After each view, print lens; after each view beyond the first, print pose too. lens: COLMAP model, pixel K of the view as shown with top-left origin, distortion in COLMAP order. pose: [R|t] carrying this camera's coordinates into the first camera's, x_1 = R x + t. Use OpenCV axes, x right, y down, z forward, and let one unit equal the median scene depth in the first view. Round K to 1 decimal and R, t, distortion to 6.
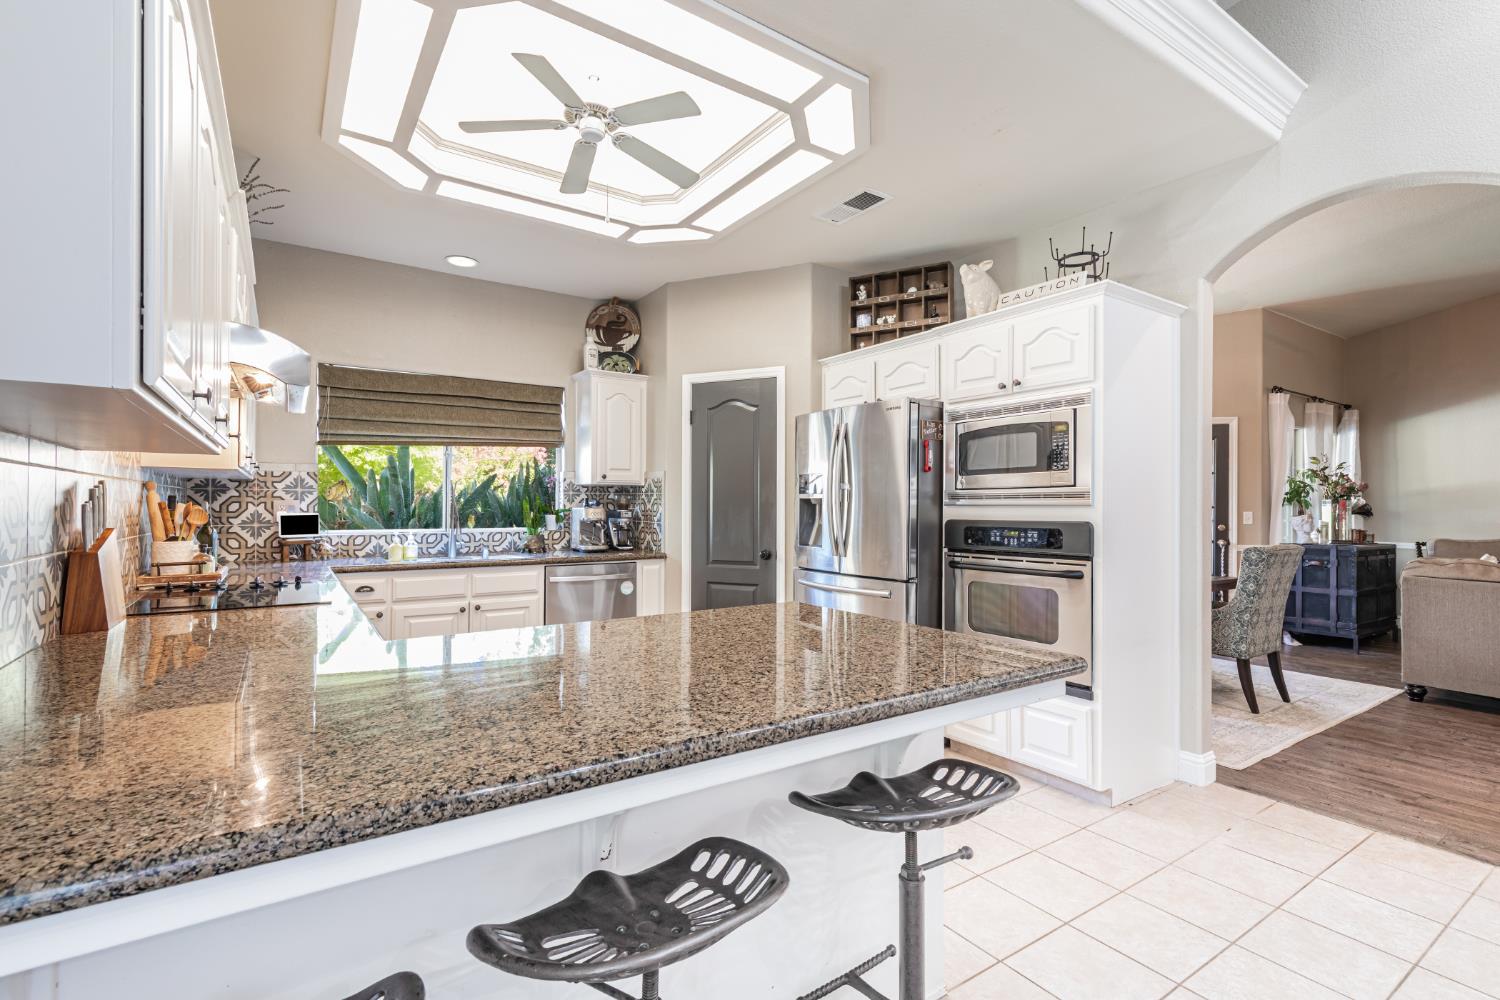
lens RADIAL K [[692.2, 0, 750.0], [0, 692.2, 500.0], [0, 0, 1]] dist [0.009292, -0.000386]
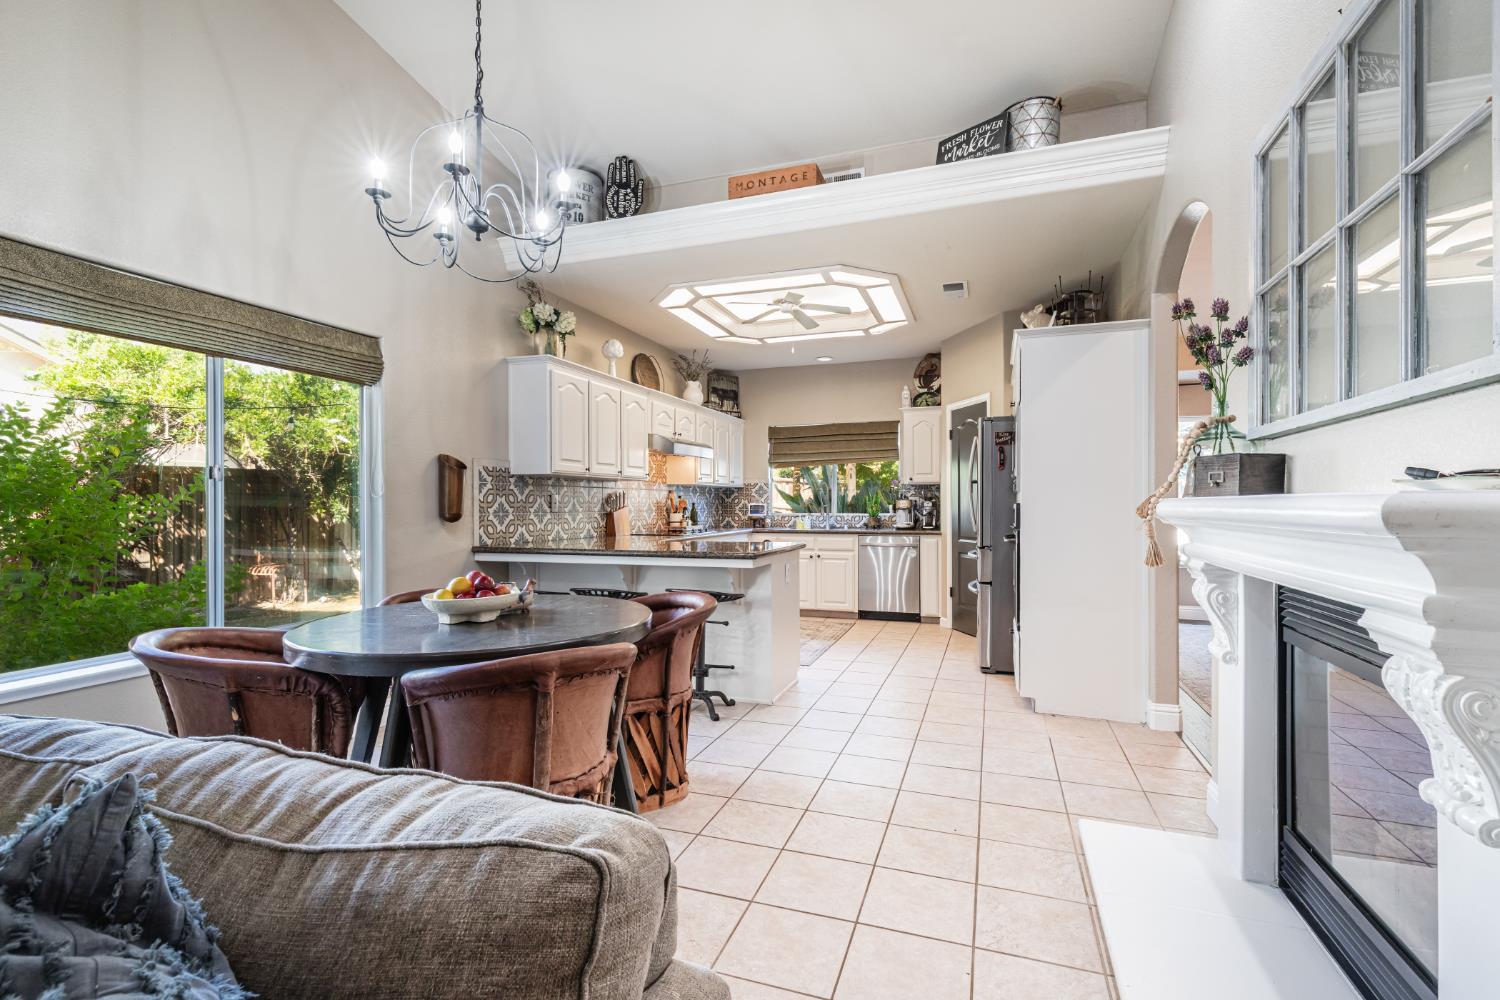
lens RADIAL K [[677.7, 0, 755.2], [0, 677.7, 504.1], [0, 0, 1]] dist [0.009750, -0.000758]
pose [[0.595855, -0.007028, -0.803062, 0.778420], [0.012301, 0.999924, 0.000376, 0.016146], [0.802998, -0.010102, 0.595896, -0.143587]]
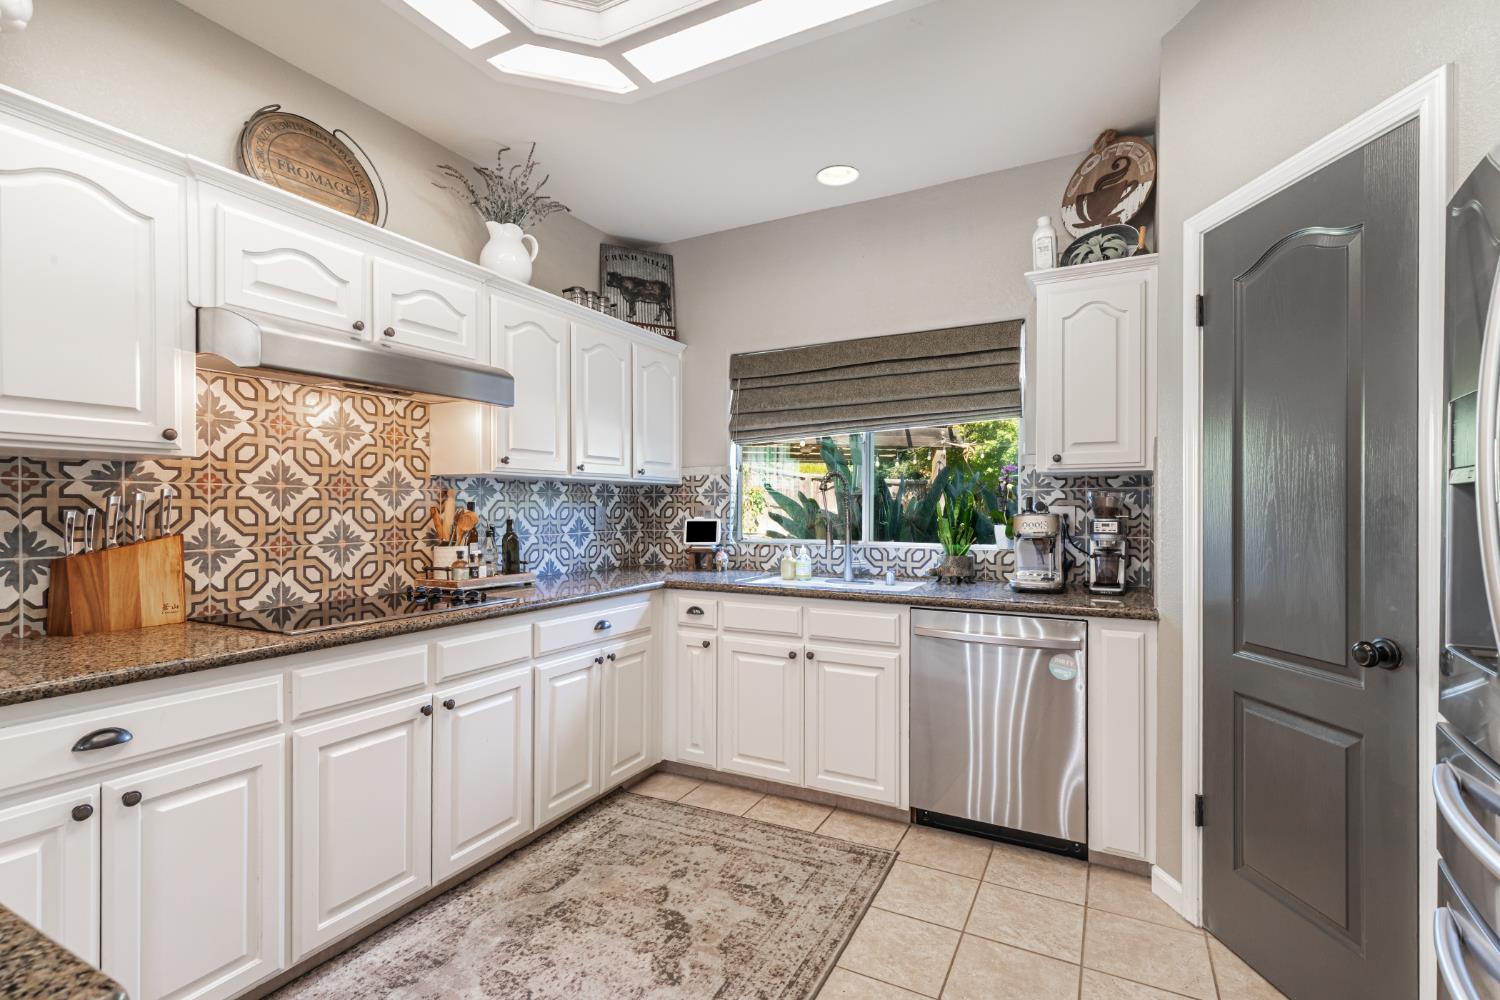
lens RADIAL K [[684.8, 0, 754.0], [0, 684.8, 509.9], [0, 0, 1]] dist [0.009038, -0.000608]
pose [[0.471235, -0.001703, -0.882006, 0.166255], [0.009914, 0.999945, 0.003366, 0.003617], [0.881952, -0.010331, 0.471226, 0.533402]]
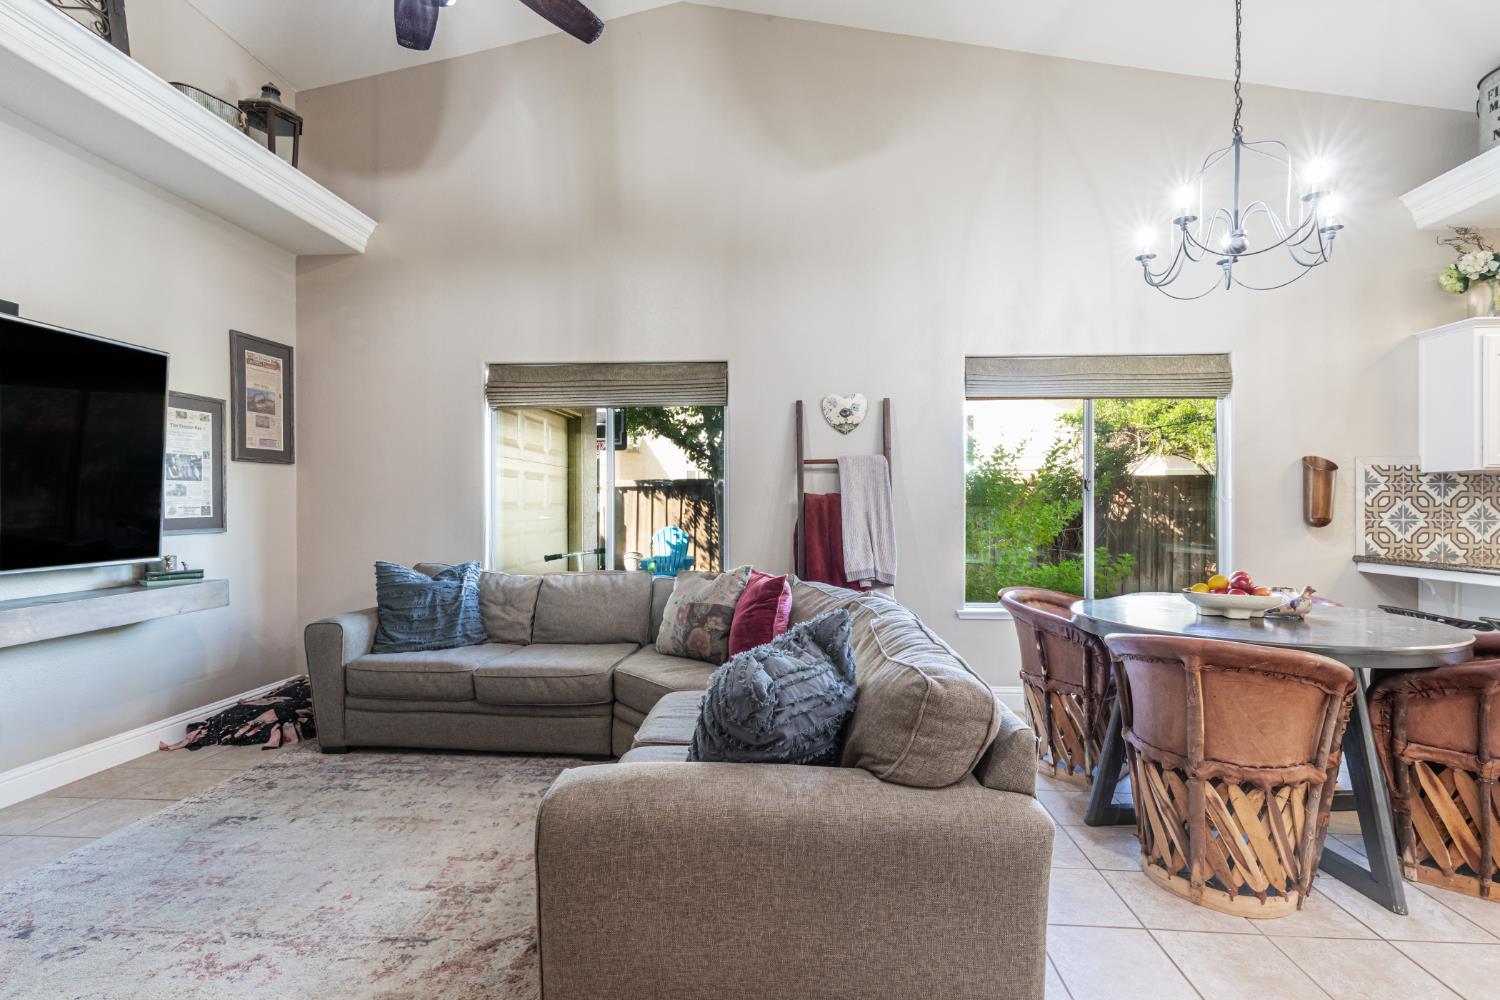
lens RADIAL K [[677.7, 0, 755.2], [0, 677.7, 504.1], [0, 0, 1]] dist [0.009750, -0.000758]
pose [[-0.612086, -0.009977, -0.790728, 0.917998], [-0.000030, 0.999921, -0.012593, 0.017388], [0.790791, -0.007685, -0.612037, 0.027146]]
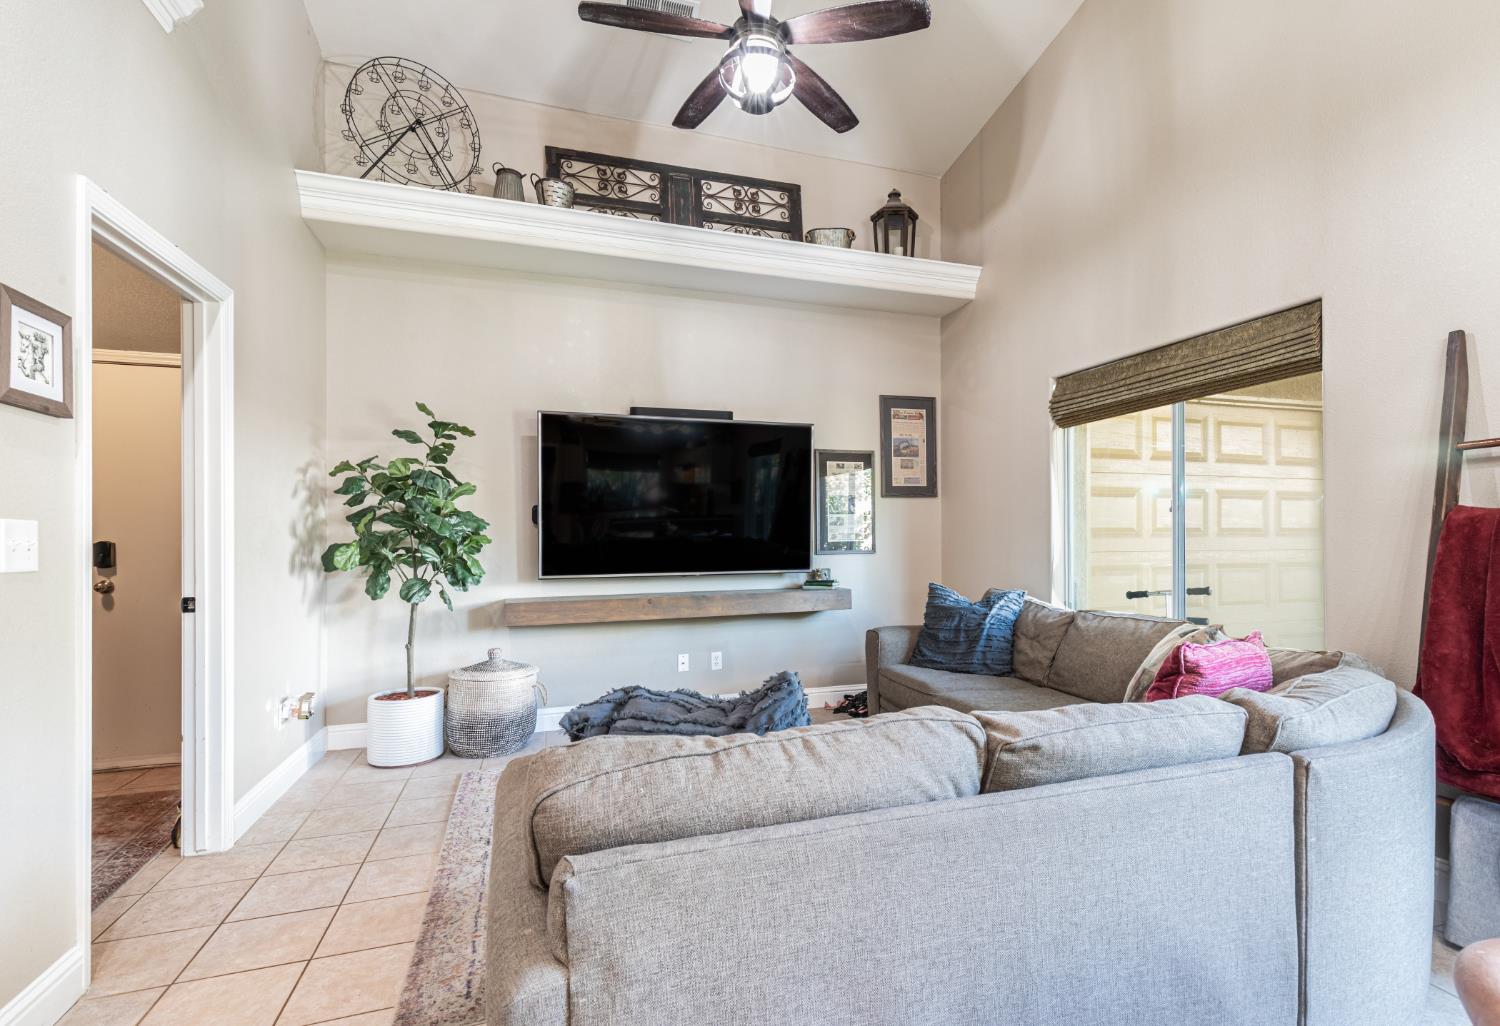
lens RADIAL K [[720.9, 0, 797.1], [0, 720.9, 529.1], [0, 0, 1]] dist [0.004249, 0.000688]
pose [[-0.967023, -0.003249, 0.254669, 0.504124], [-0.006502, 0.999908, -0.011931, 0.017464], [-0.254607, -0.013194, -0.966955, 0.126666]]
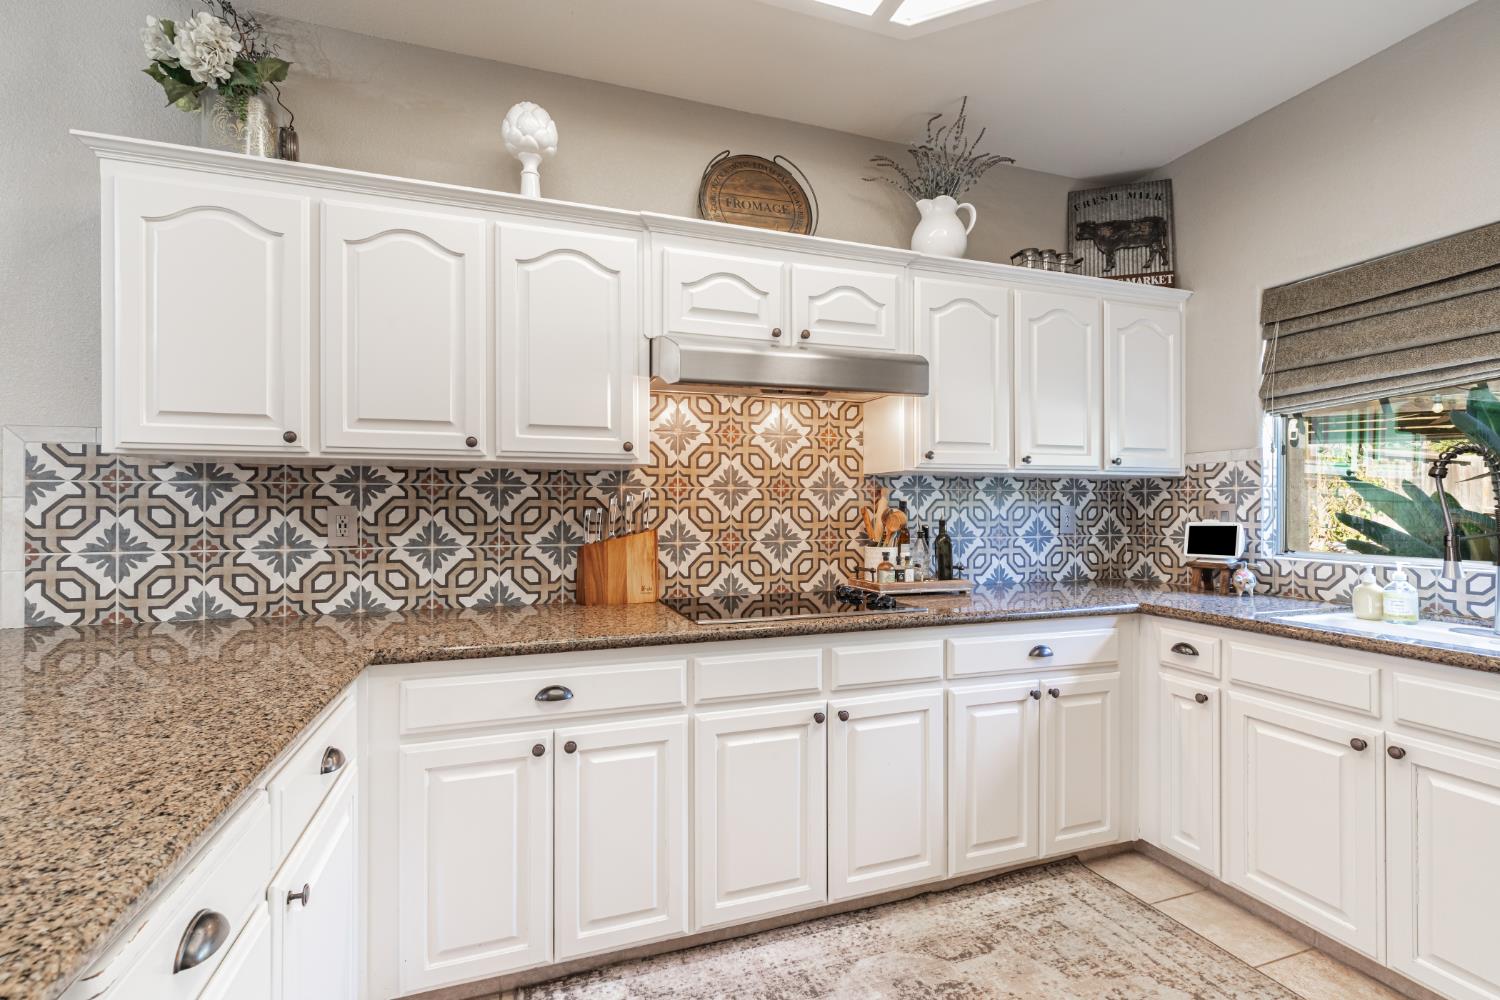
lens RADIAL K [[677.7, 0, 755.2], [0, 677.7, 504.1], [0, 0, 1]] dist [0.009750, -0.000758]
pose [[-0.251867, -0.008792, -0.967722, 0.095745], [0.007979, 0.999906, -0.011161, 0.003919], [0.967729, -0.010533, -0.251773, 0.623107]]
